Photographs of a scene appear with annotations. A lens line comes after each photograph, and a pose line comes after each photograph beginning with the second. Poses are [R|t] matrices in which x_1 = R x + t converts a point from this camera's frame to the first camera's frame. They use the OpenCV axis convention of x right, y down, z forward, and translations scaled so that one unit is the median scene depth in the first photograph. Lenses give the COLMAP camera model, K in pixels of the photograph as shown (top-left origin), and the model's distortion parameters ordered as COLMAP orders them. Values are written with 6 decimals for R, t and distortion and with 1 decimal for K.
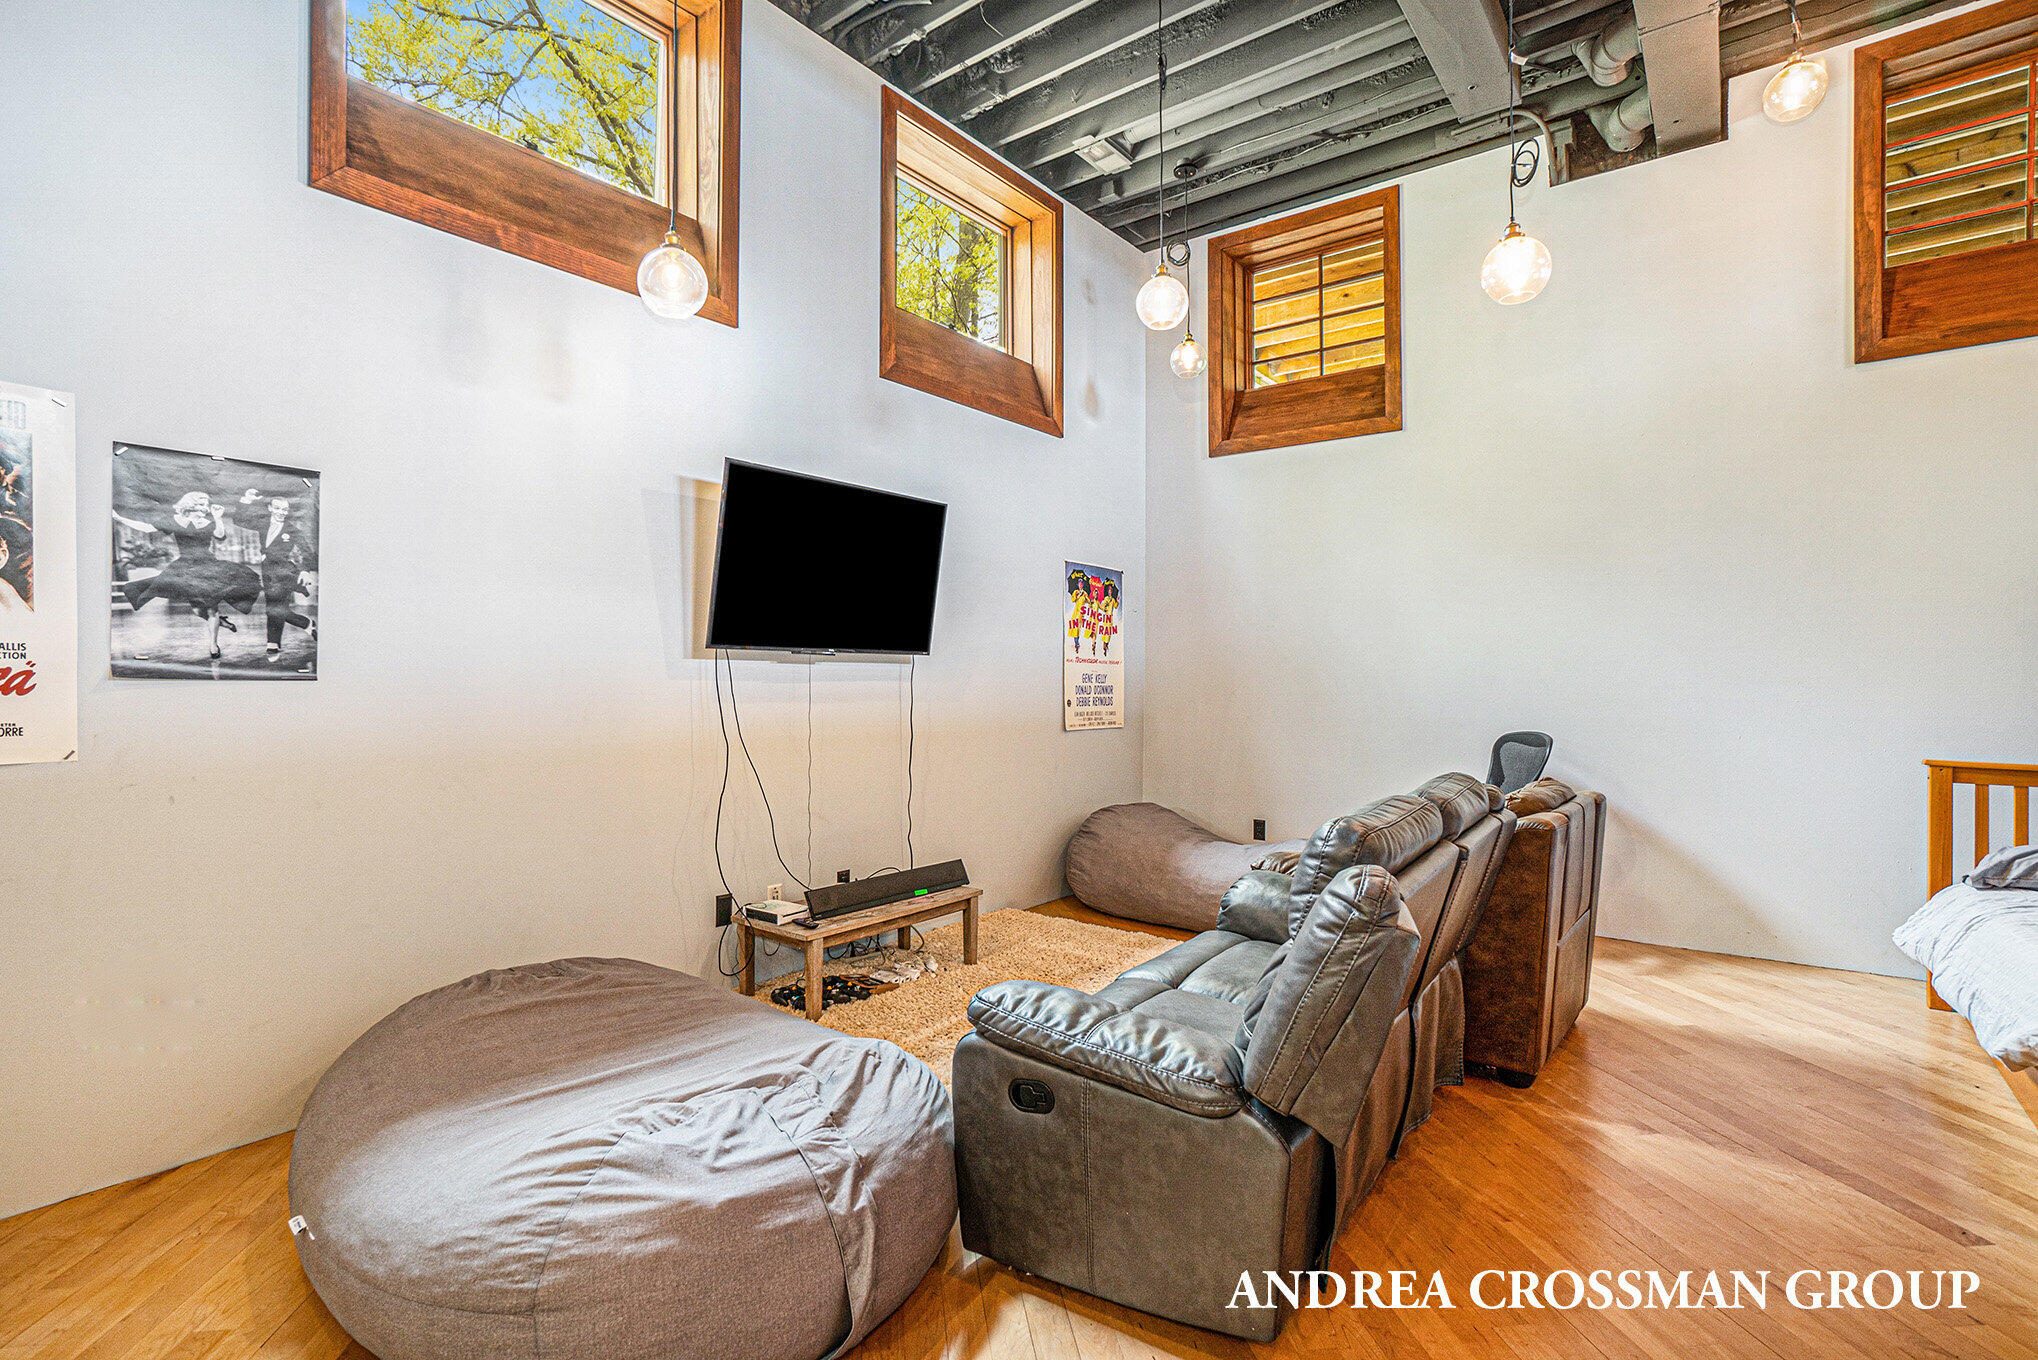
lens RADIAL K [[977.4, 0, 995.7], [0, 977.4, 691.5], [0, 0, 1]] dist [-0.044514, 0.014546]
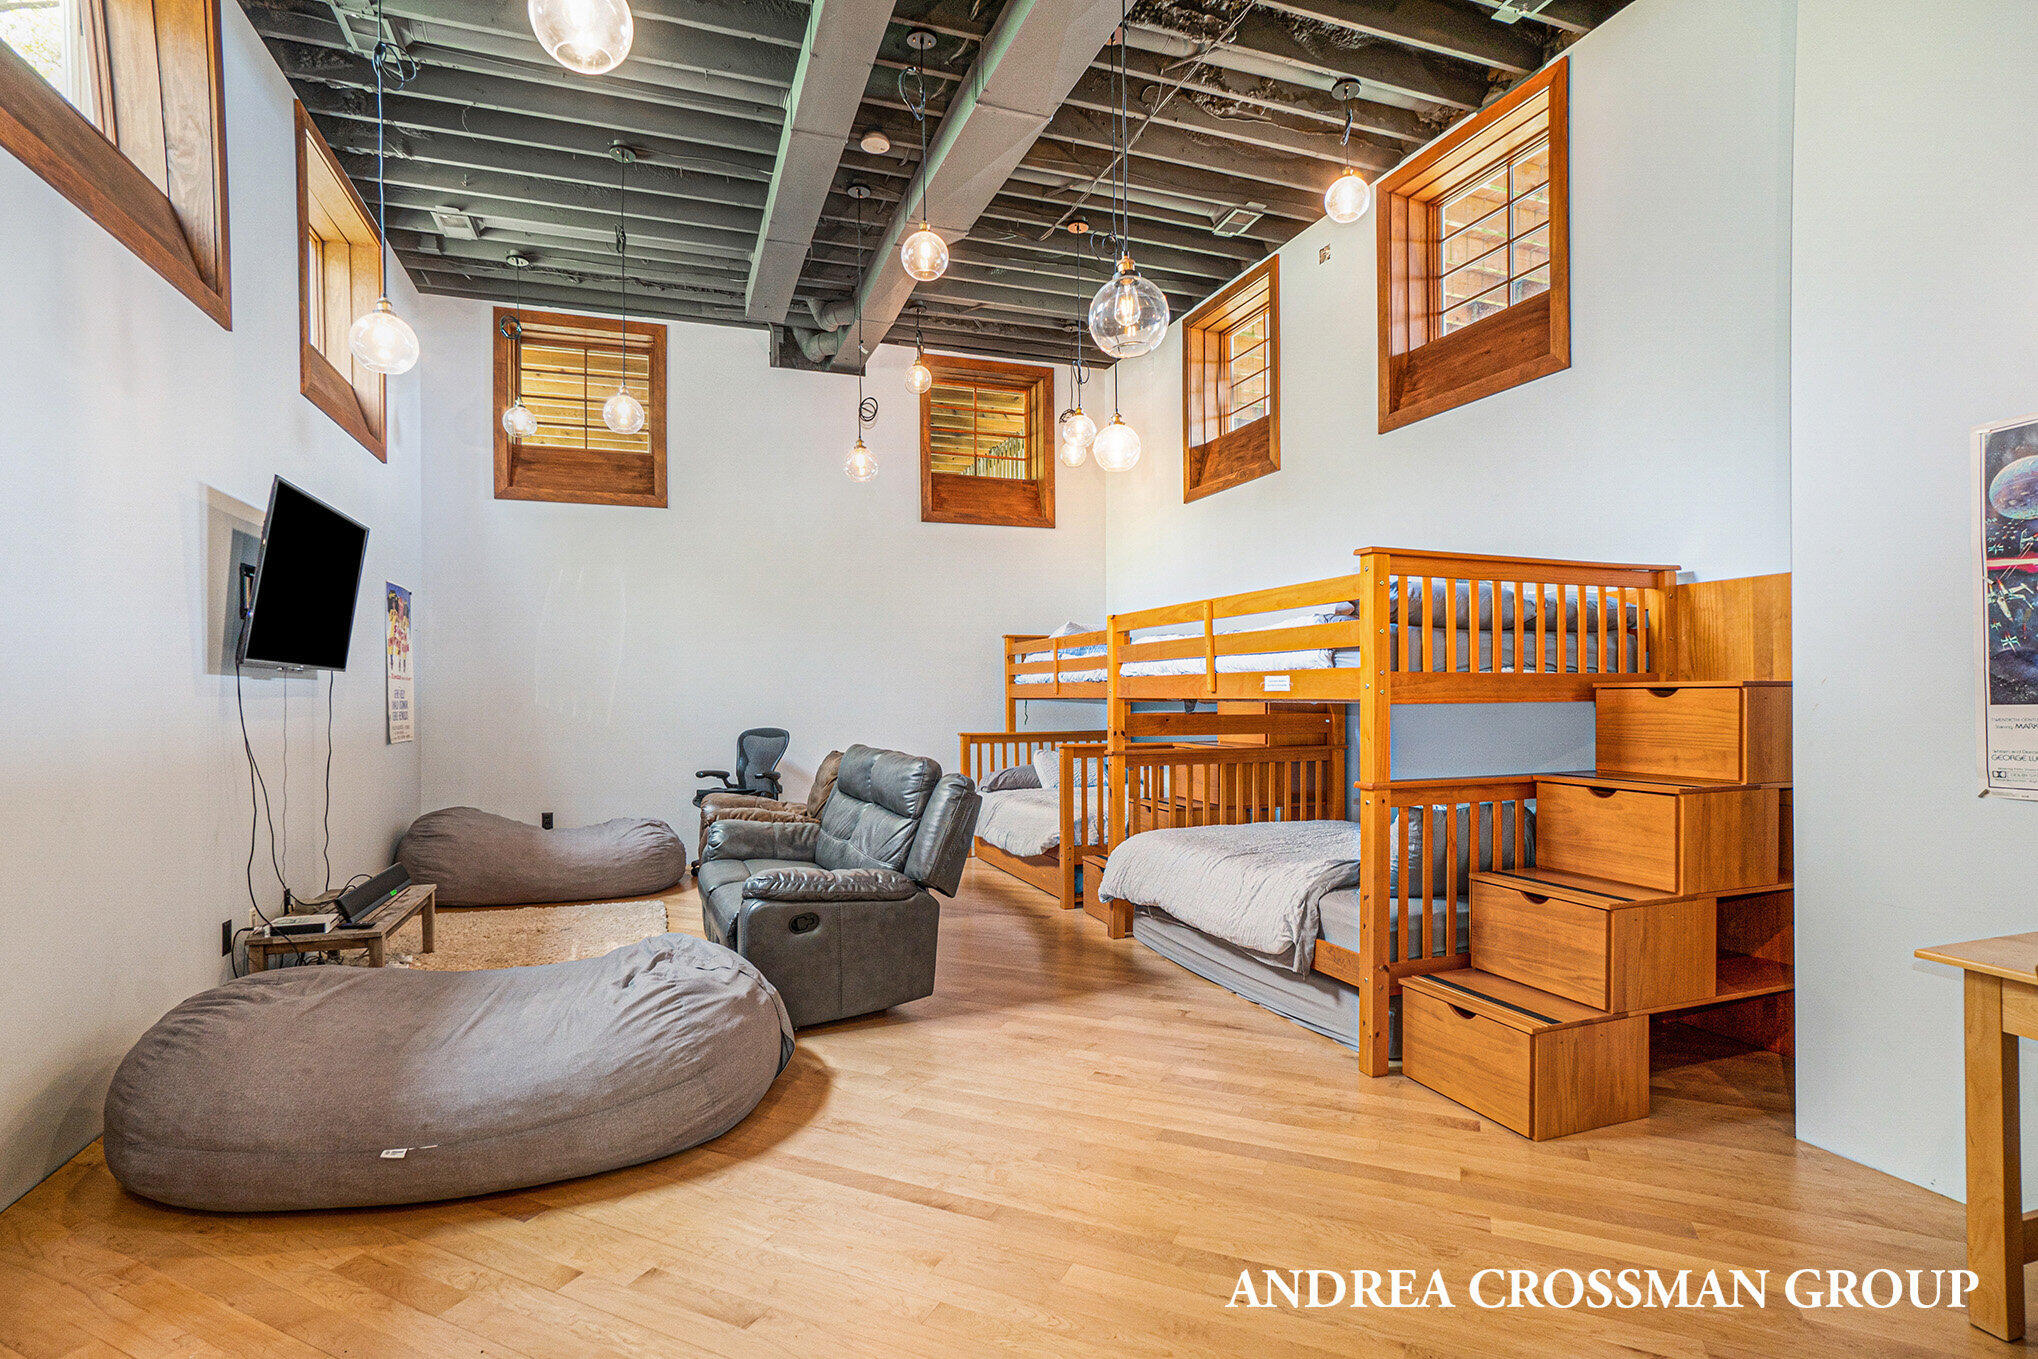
lens RADIAL K [[971.2, 0, 1000.2], [0, 971.2, 688.1], [0, 0, 1]] dist [-0.049520, -0.000027]
pose [[0.532600, -0.001108, 0.846366, -0.513280], [0.016591, 0.999821, -0.009131, -0.000006], [-0.846204, 0.018905, 0.532523, -0.110359]]
